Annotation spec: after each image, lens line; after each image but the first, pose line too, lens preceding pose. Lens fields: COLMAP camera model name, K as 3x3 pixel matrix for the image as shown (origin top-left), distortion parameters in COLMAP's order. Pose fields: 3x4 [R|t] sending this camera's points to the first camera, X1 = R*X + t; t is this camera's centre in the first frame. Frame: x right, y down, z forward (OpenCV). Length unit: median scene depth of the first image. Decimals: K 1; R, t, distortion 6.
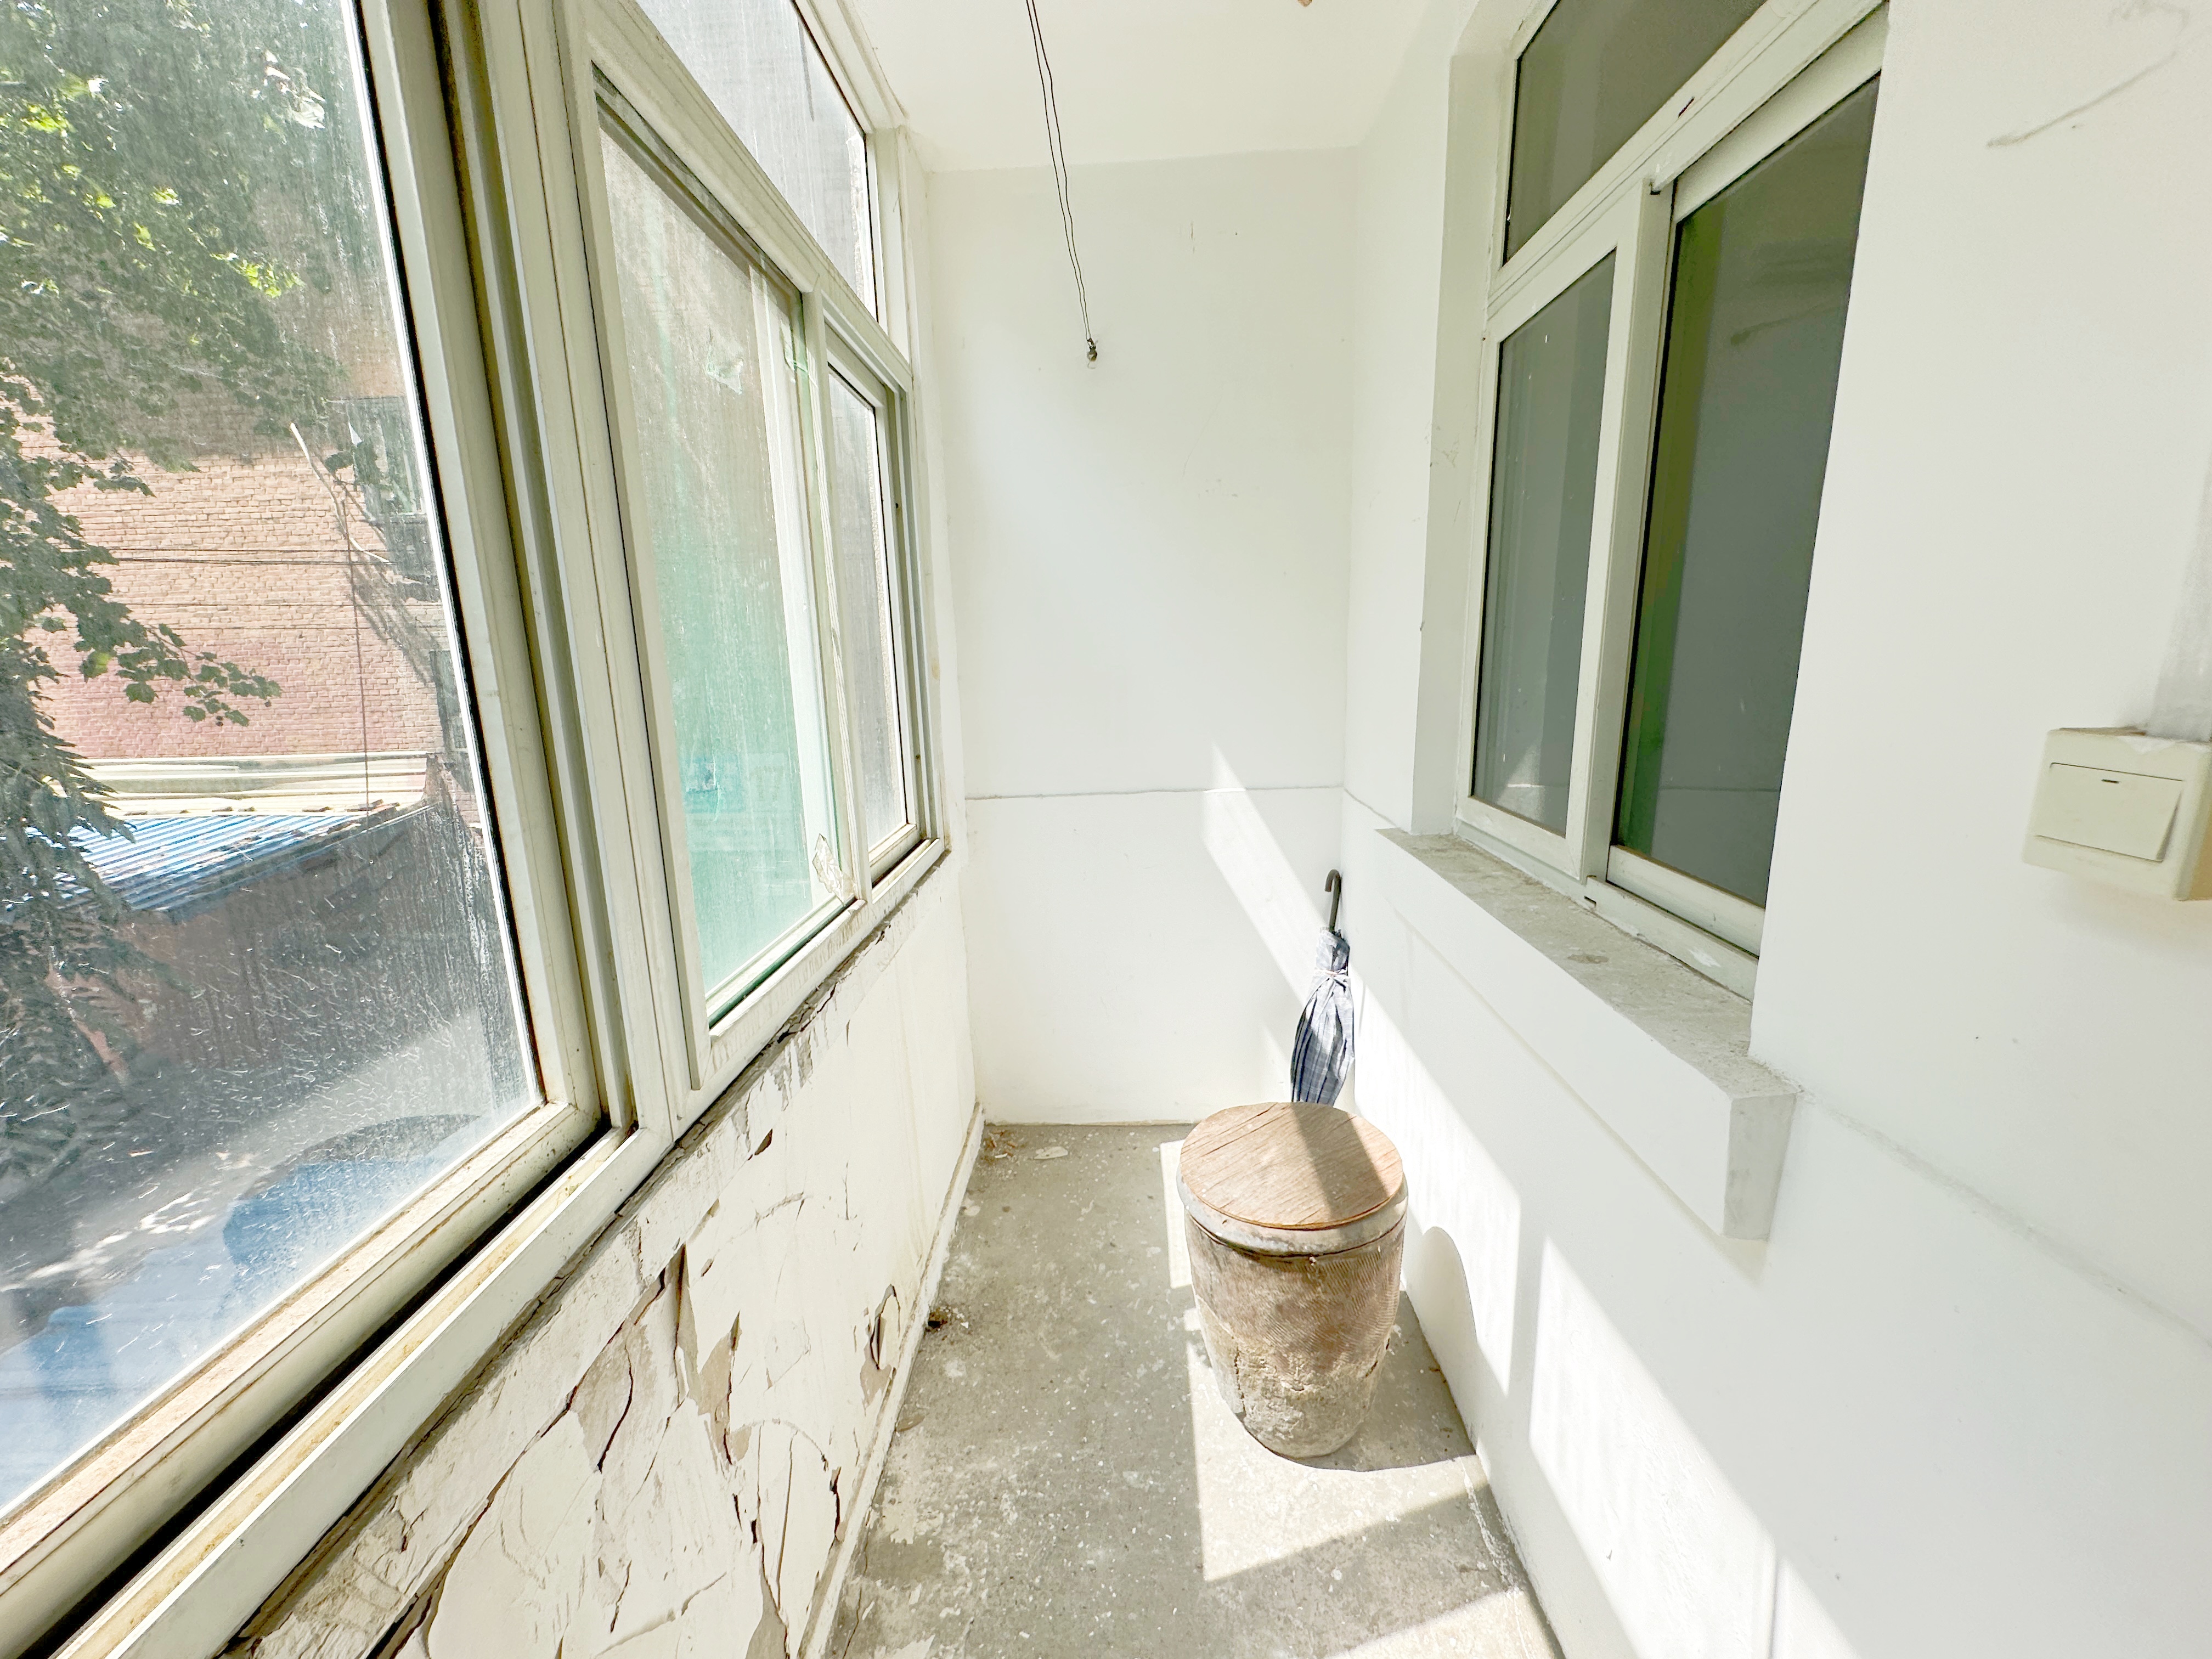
lens RADIAL K [[879.0, 0, 1111.6], [0, 879.0, 833.4], [0, 0, 1]] dist [0.001804, 0.000179]
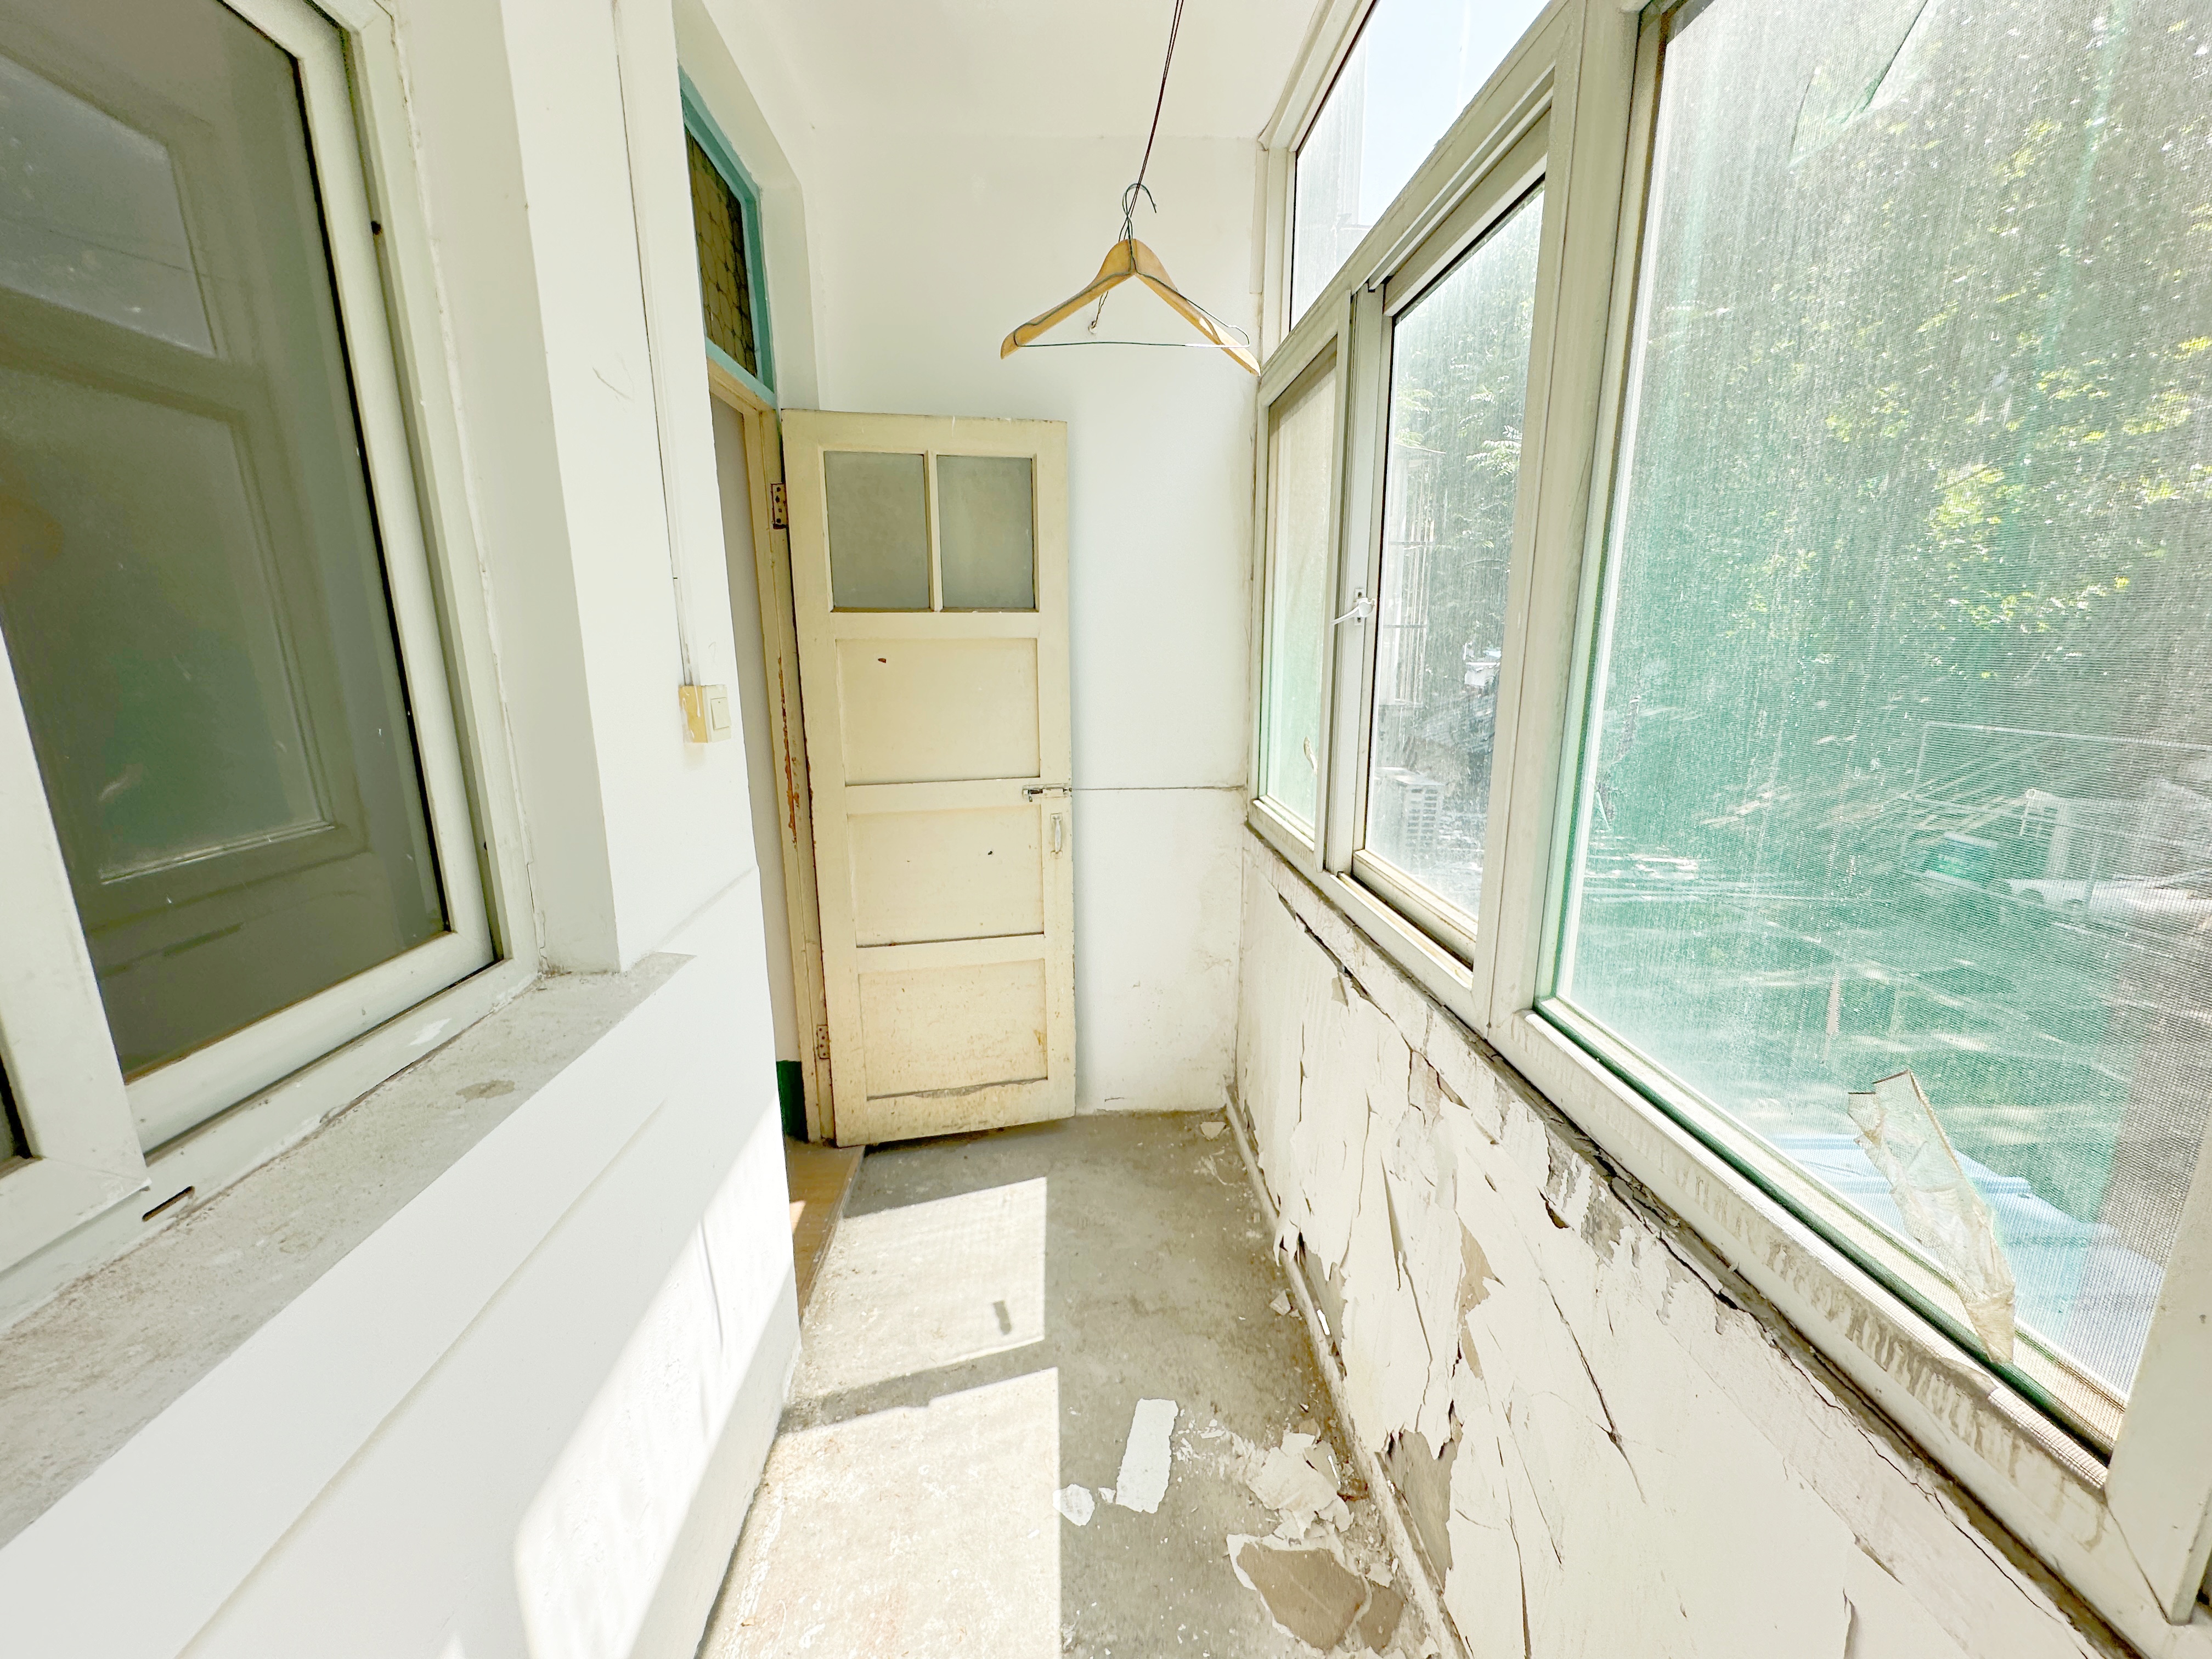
lens RADIAL K [[879.0, 0, 1113.2], [0, 879.0, 836.2], [0, 0, 1]] dist [0.001804, 0.000179]
pose [[-0.995951, 0.050624, -0.074285, 0.076244], [0.015311, 0.909814, 0.414735, -0.363342], [0.088581, 0.411918, -0.906905, 1.726699]]
